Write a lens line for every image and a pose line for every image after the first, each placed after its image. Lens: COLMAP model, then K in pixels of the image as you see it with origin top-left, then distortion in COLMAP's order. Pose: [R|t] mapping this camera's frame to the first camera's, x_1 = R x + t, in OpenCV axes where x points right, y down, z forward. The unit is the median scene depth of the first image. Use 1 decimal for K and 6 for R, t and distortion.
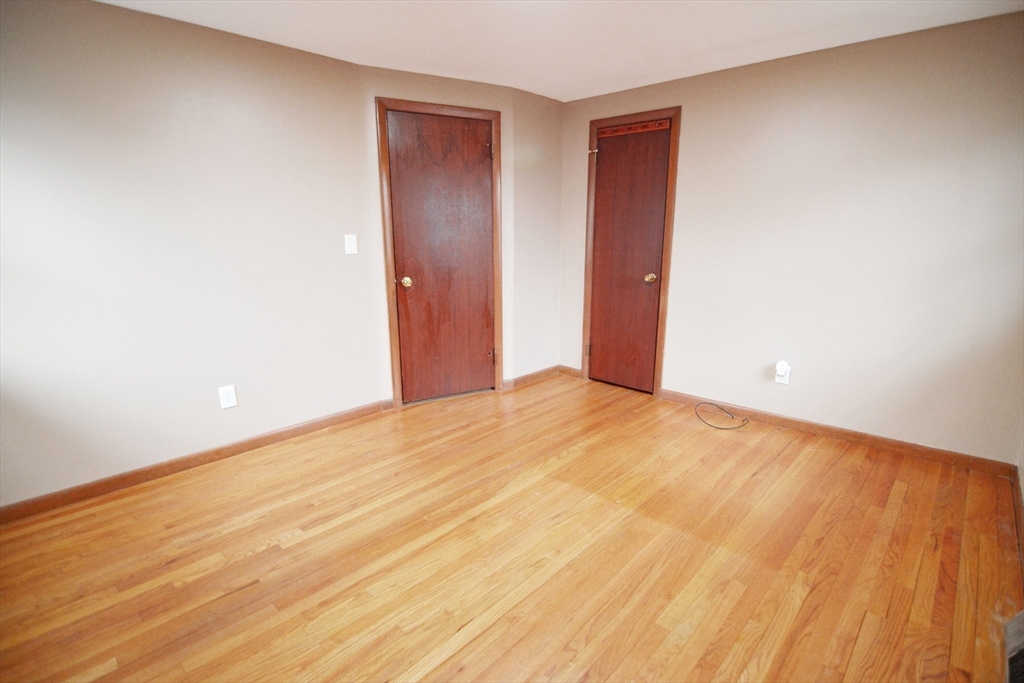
lens RADIAL K [[501.2, 0, 512.0], [0, 501.2, 341.5], [0, 0, 1]] dist [-0.011320, -0.001882]
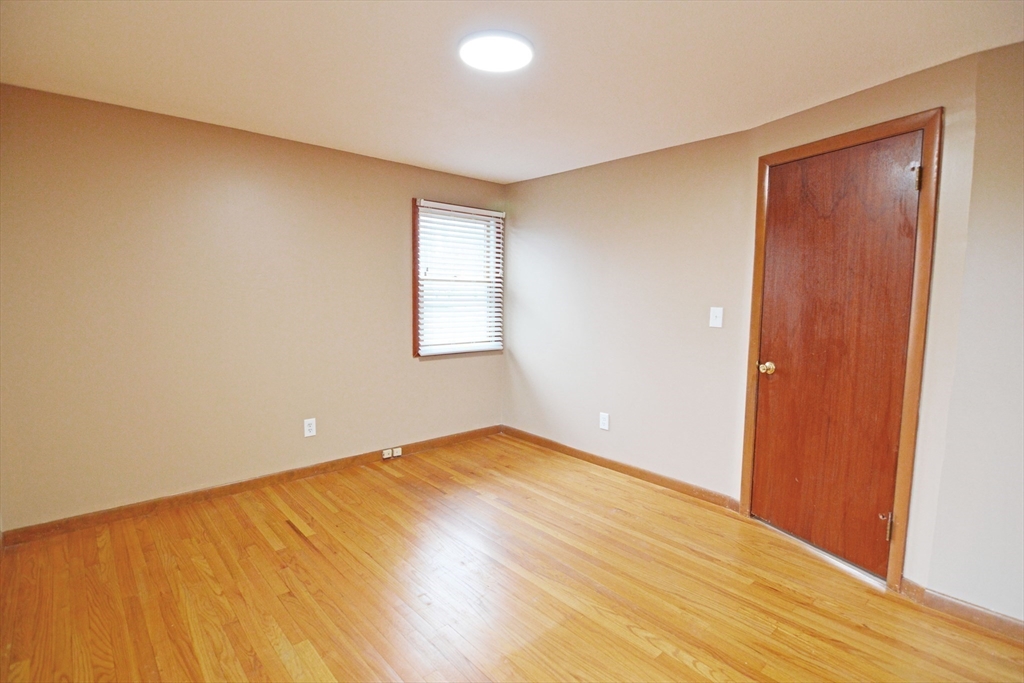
lens RADIAL K [[501.2, 0, 512.0], [0, 501.2, 341.5], [0, 0, 1]] dist [-0.011320, -0.001882]
pose [[-0.087768, 0.101620, -0.990944, 0.822969], [-0.230580, 0.965694, 0.119453, -0.214408], [0.969087, 0.238975, -0.061325, 0.856357]]
